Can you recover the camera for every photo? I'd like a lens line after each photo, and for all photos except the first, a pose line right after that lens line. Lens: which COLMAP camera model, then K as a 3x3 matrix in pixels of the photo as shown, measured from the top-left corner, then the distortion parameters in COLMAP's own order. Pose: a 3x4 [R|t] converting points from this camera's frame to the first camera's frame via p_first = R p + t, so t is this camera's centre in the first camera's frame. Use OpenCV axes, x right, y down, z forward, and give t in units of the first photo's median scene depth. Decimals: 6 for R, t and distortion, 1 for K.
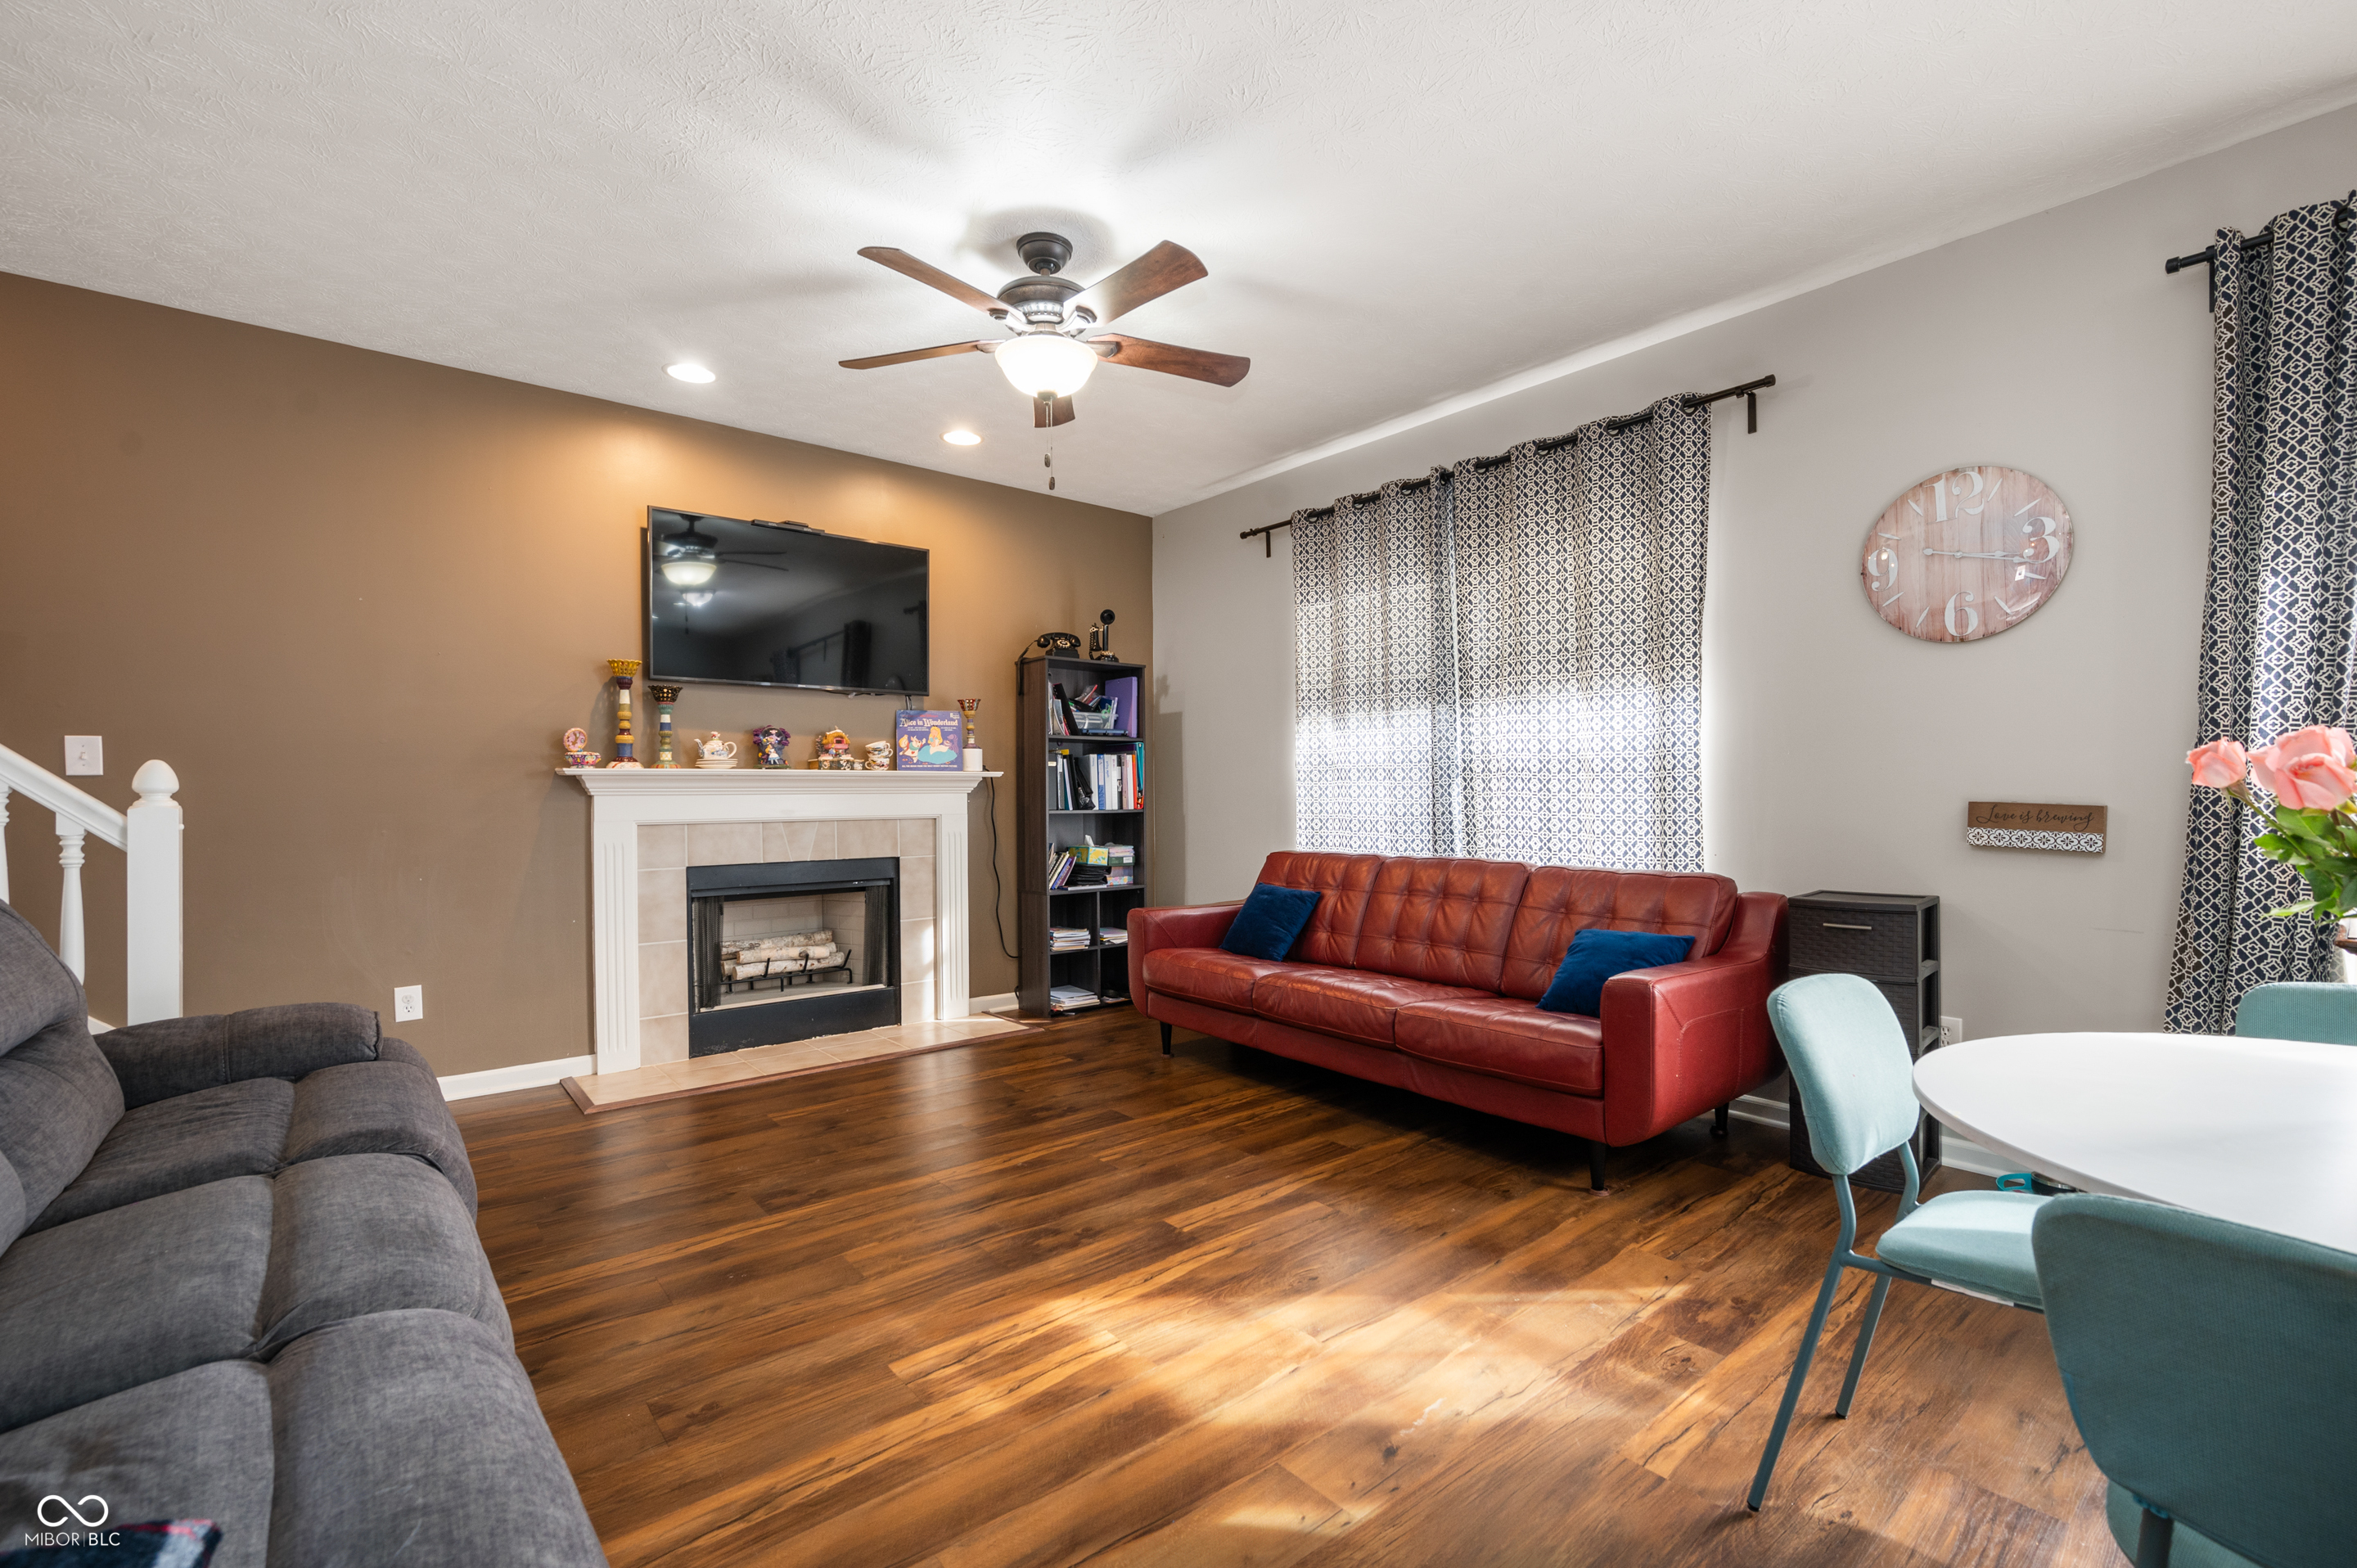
lens RADIAL K [[1018.9, 0, 1181.4], [0, 1018.9, 784.8], [0, 0, 1]] dist [0.000111, 0.000117]
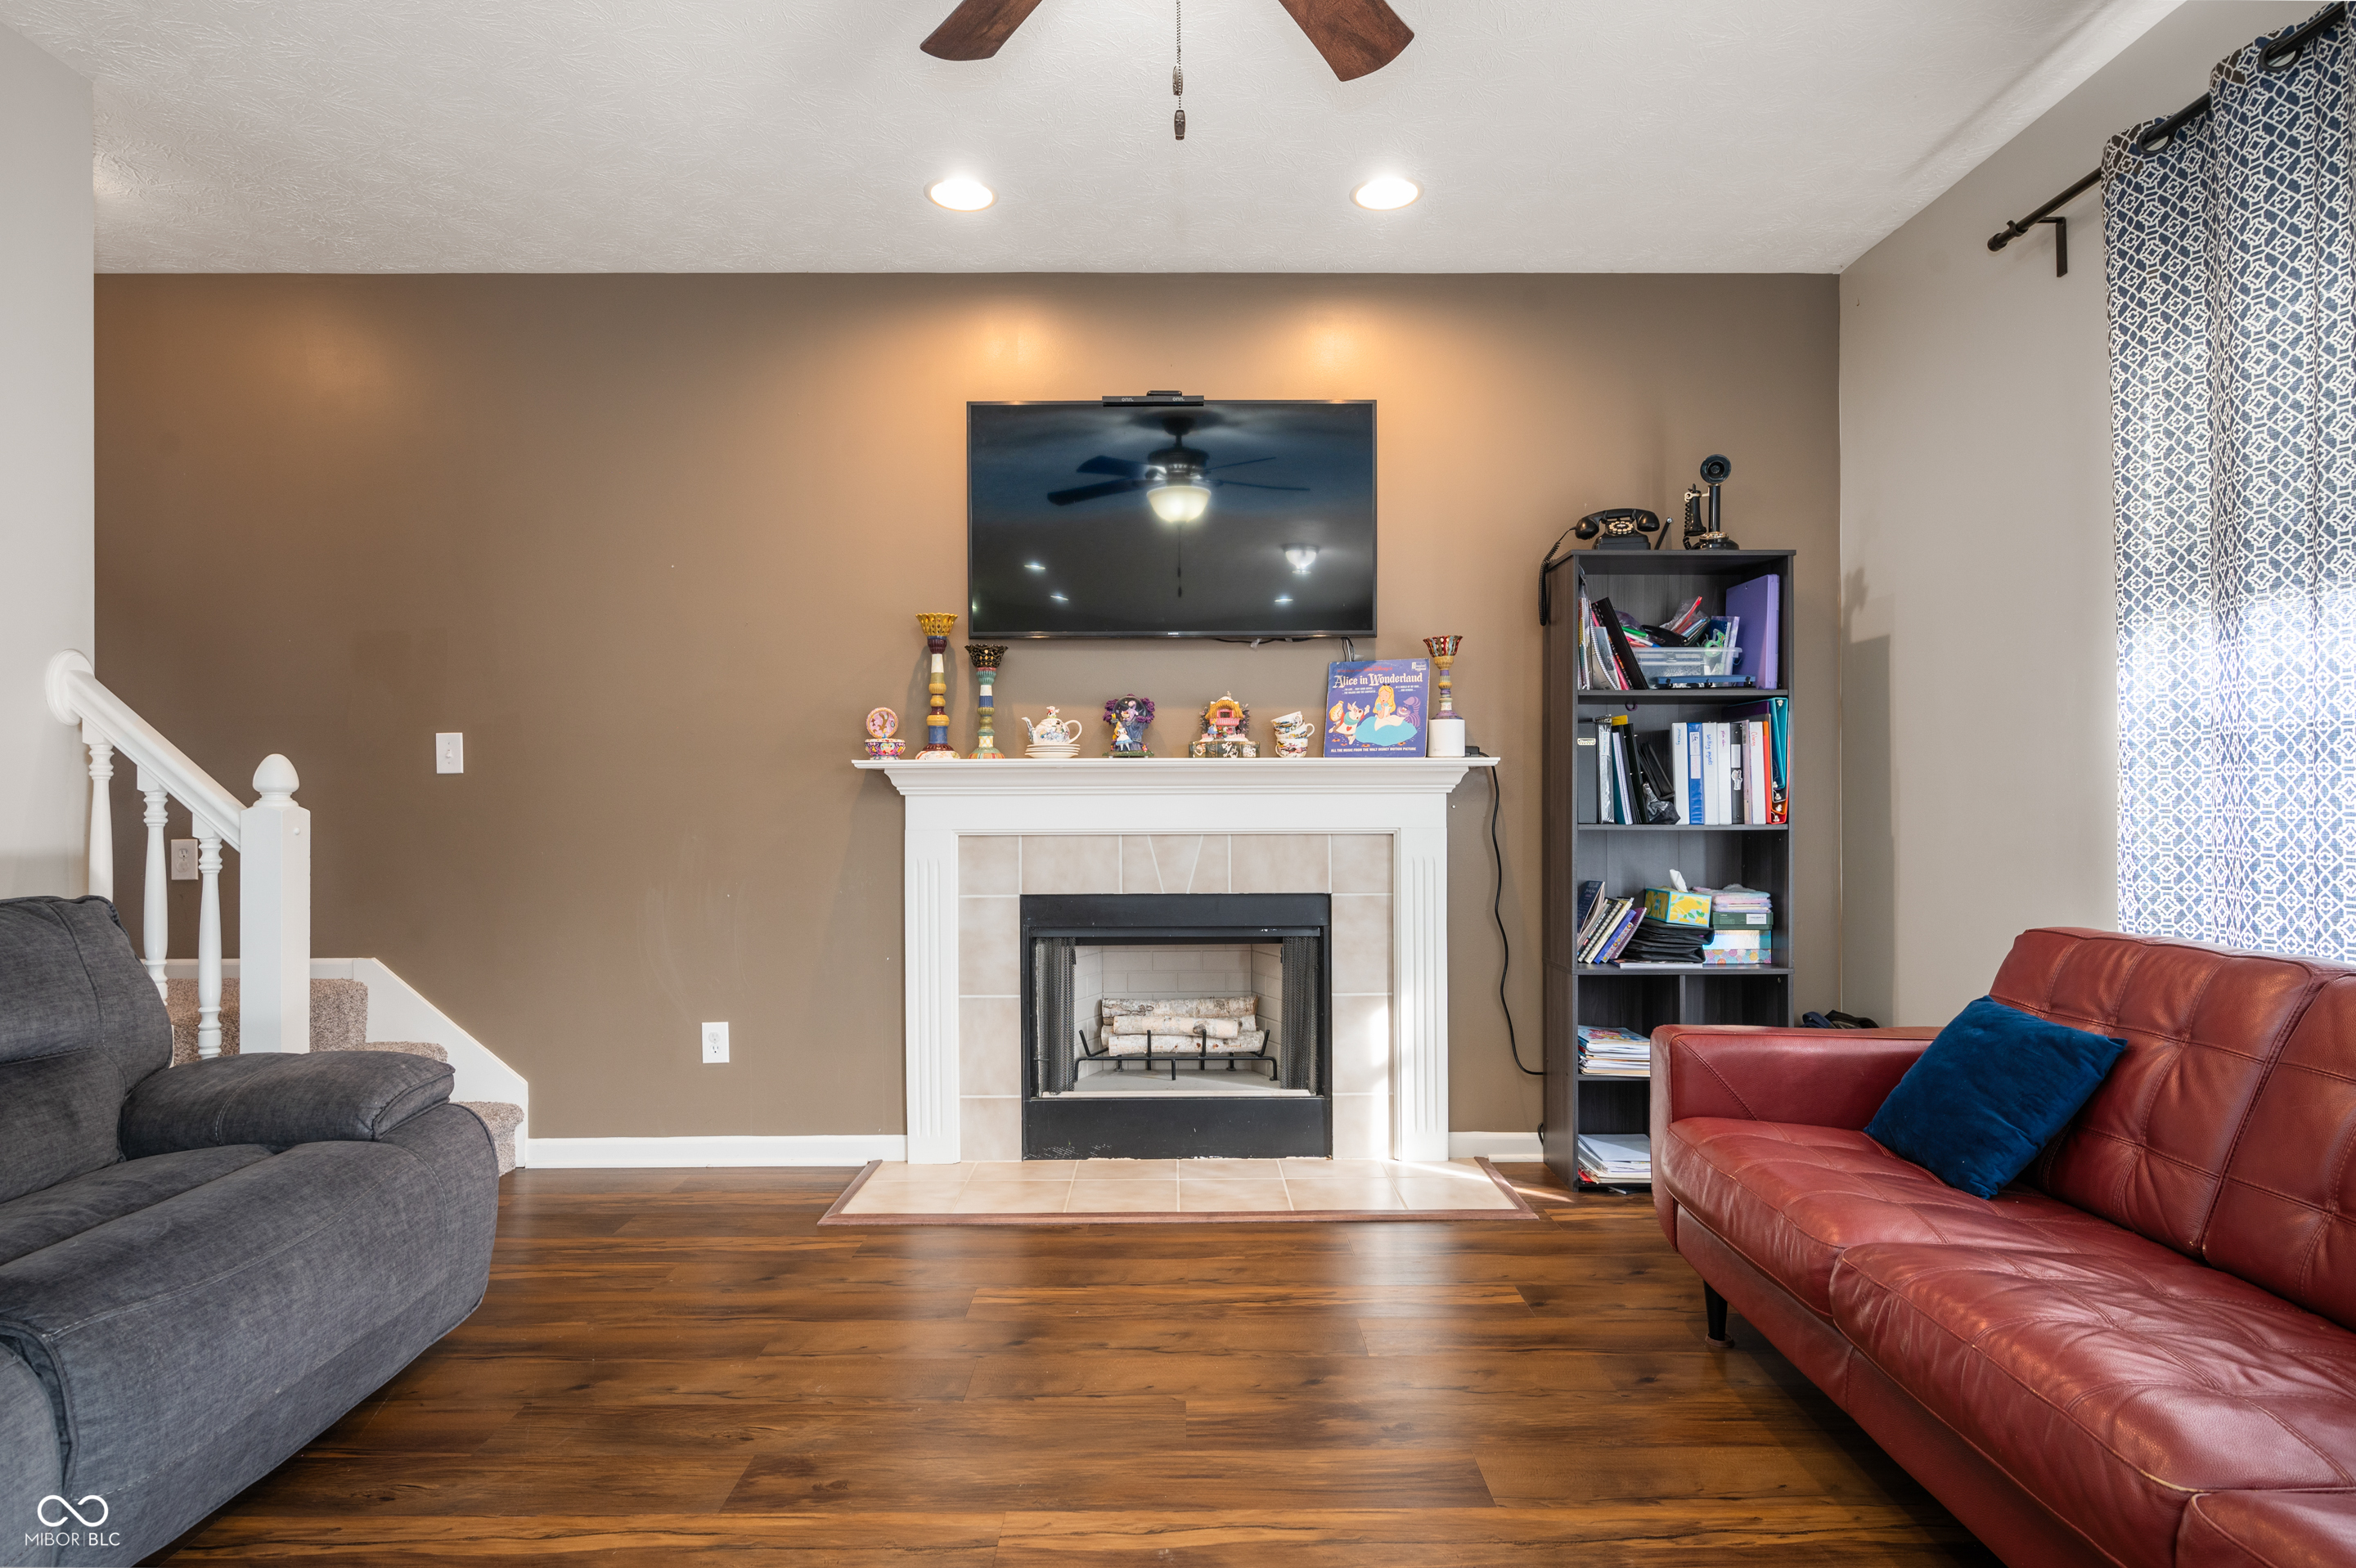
lens RADIAL K [[1237.5, 0, 1180.9], [0, 1237.5, 797.4], [0, 0, 1]] dist [-0.002915, -0.003302]
pose [[0.773707, 0.004106, -0.633530, 0.142089], [0.003476, 0.999936, 0.010726, 0.002181], [0.633534, -0.010501, 0.773644, 0.351902]]
